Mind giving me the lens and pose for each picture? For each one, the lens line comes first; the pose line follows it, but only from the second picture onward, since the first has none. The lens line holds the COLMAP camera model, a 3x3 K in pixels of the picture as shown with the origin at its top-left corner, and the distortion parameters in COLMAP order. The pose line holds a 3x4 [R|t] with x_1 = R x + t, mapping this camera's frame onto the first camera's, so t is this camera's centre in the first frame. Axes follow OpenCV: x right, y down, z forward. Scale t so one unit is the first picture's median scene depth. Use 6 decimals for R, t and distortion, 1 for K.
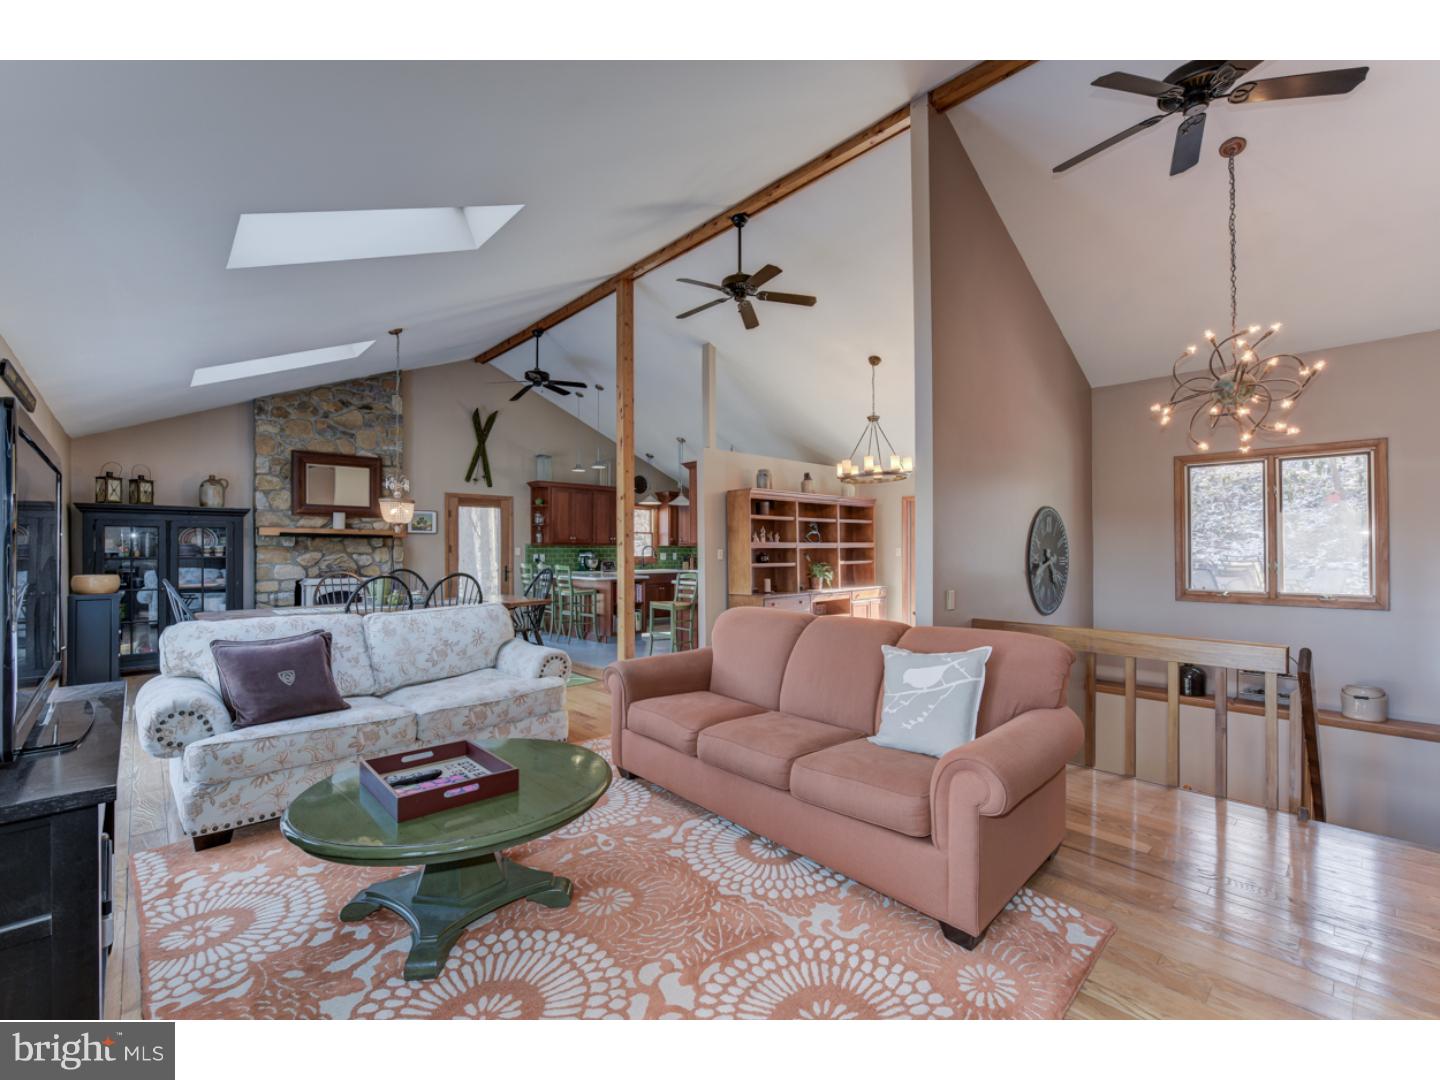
lens RADIAL K [[606.9, 0, 723.2], [0, 606.9, 548.1], [0, 0, 1]] dist [-0.002730, -0.000405]
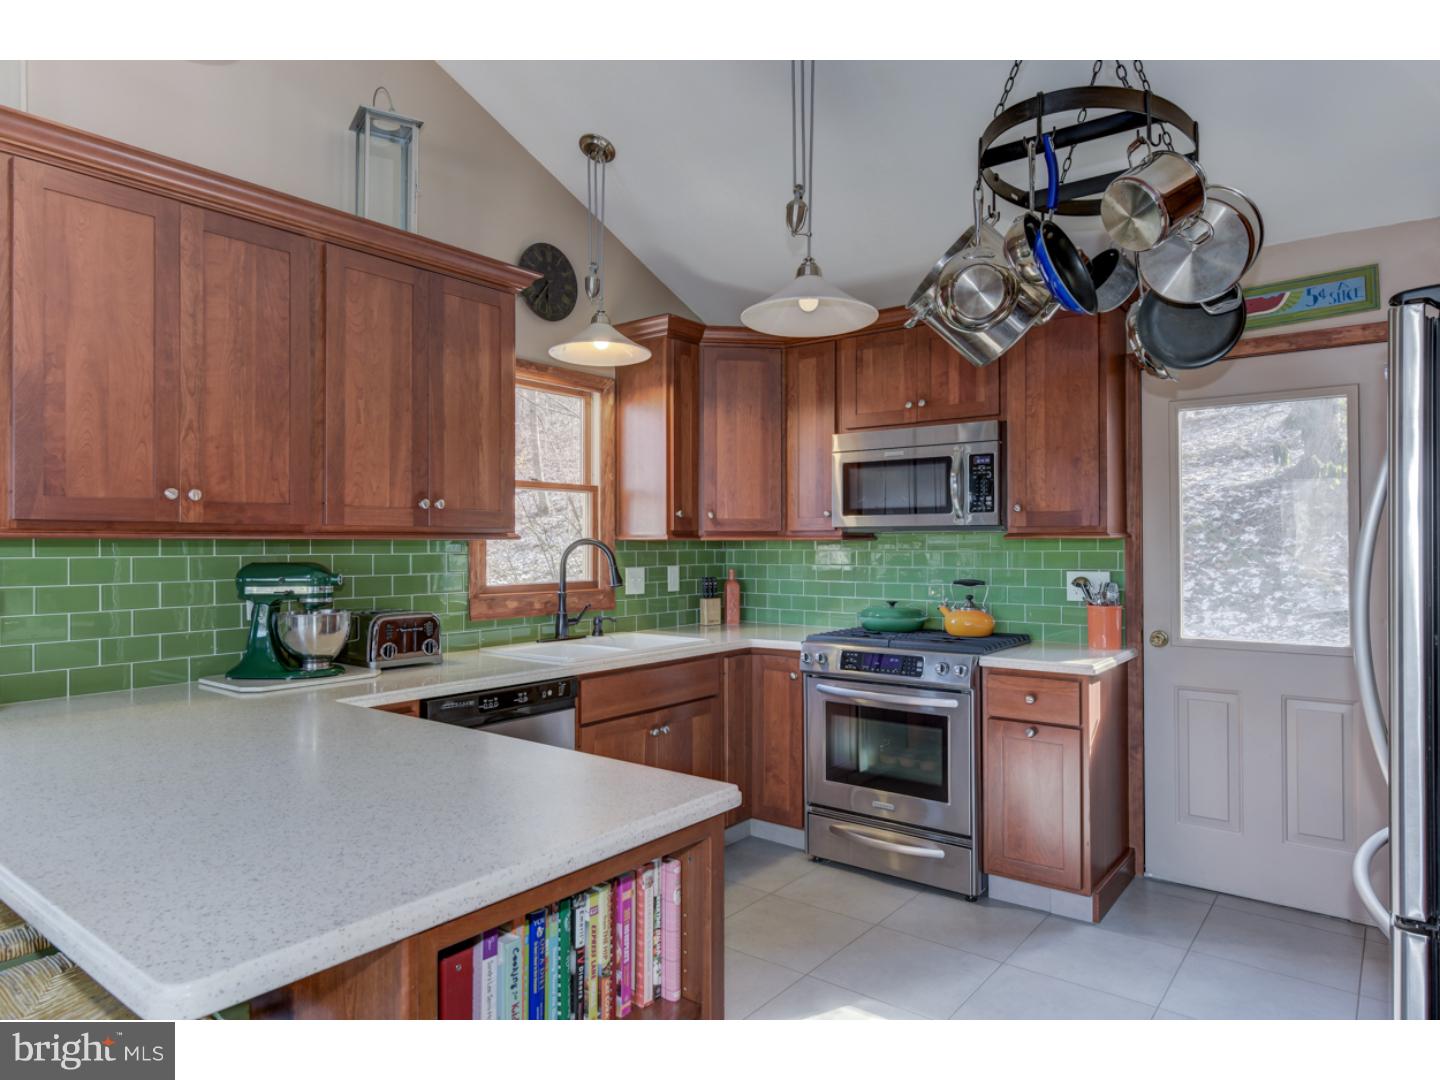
lens RADIAL K [[883.3, 0, 724.8], [0, 883.3, 539.6], [0, 0, 1]] dist [0.007336, 0.001570]
pose [[0.989883, 0.002921, 0.141853, -0.172856], [-0.002931, 0.999996, -0.000141, -0.005620], [-0.141853, -0.000276, 0.989888, 0.945094]]
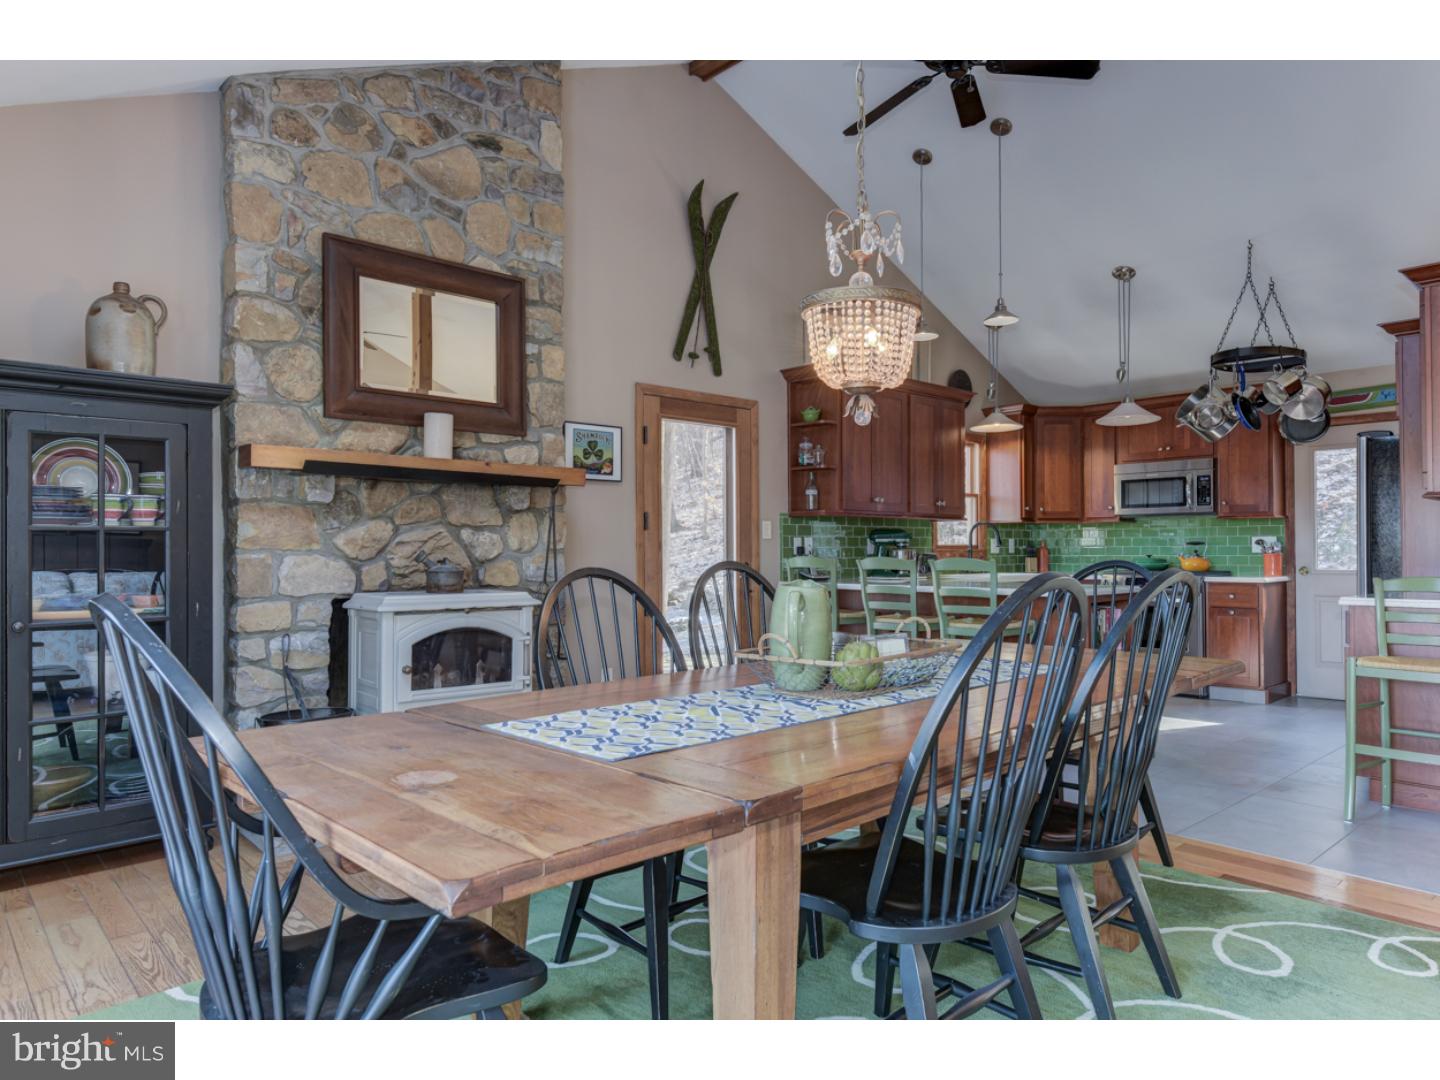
lens RADIAL K [[907.8, 0, 718.8], [0, 907.8, 544.5], [0, 0, 1]] dist [0.005596, 0.003125]
pose [[0.999680, 0.000476, -0.025273, -0.443449], [-0.000520, 0.999998, -0.001720, 0.021181], [0.025272, 0.001732, 0.999679, 0.447813]]
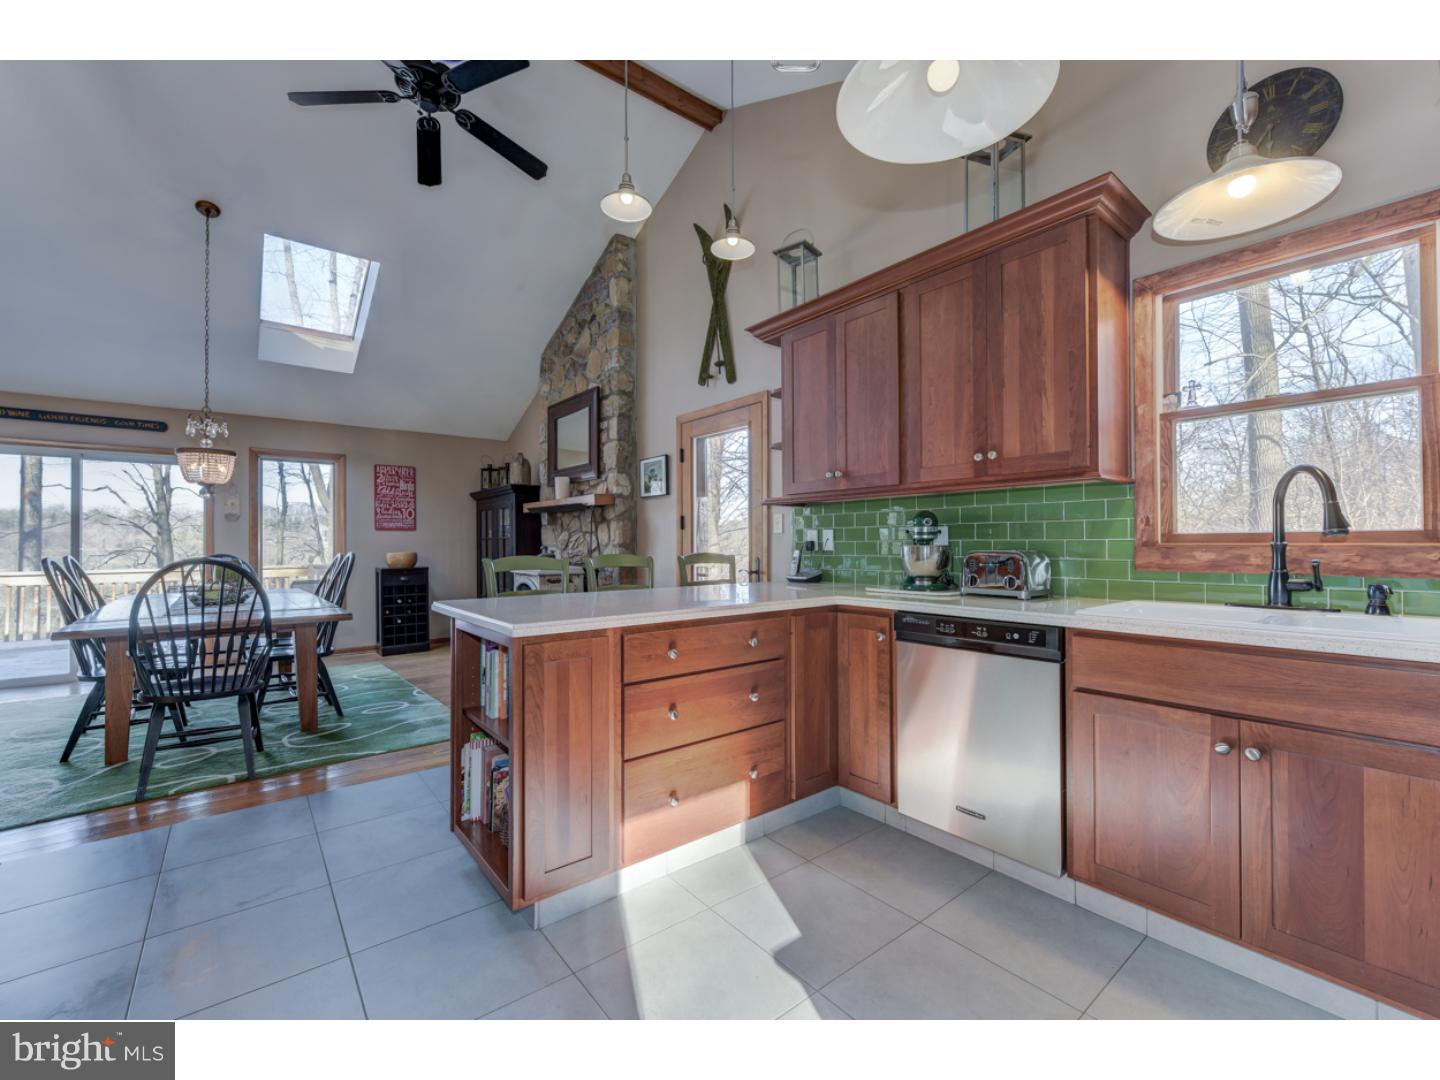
lens RADIAL K [[596.2, 0, 727.9], [0, 596.2, 542.0], [0, 0, 1]] dist [-0.001588, -0.000049]
pose [[-0.088410, 0.003710, -0.996077, 0.070293], [0.011837, 0.999926, 0.002674, 0.020454], [0.996014, -0.011554, -0.088448, 1.247496]]
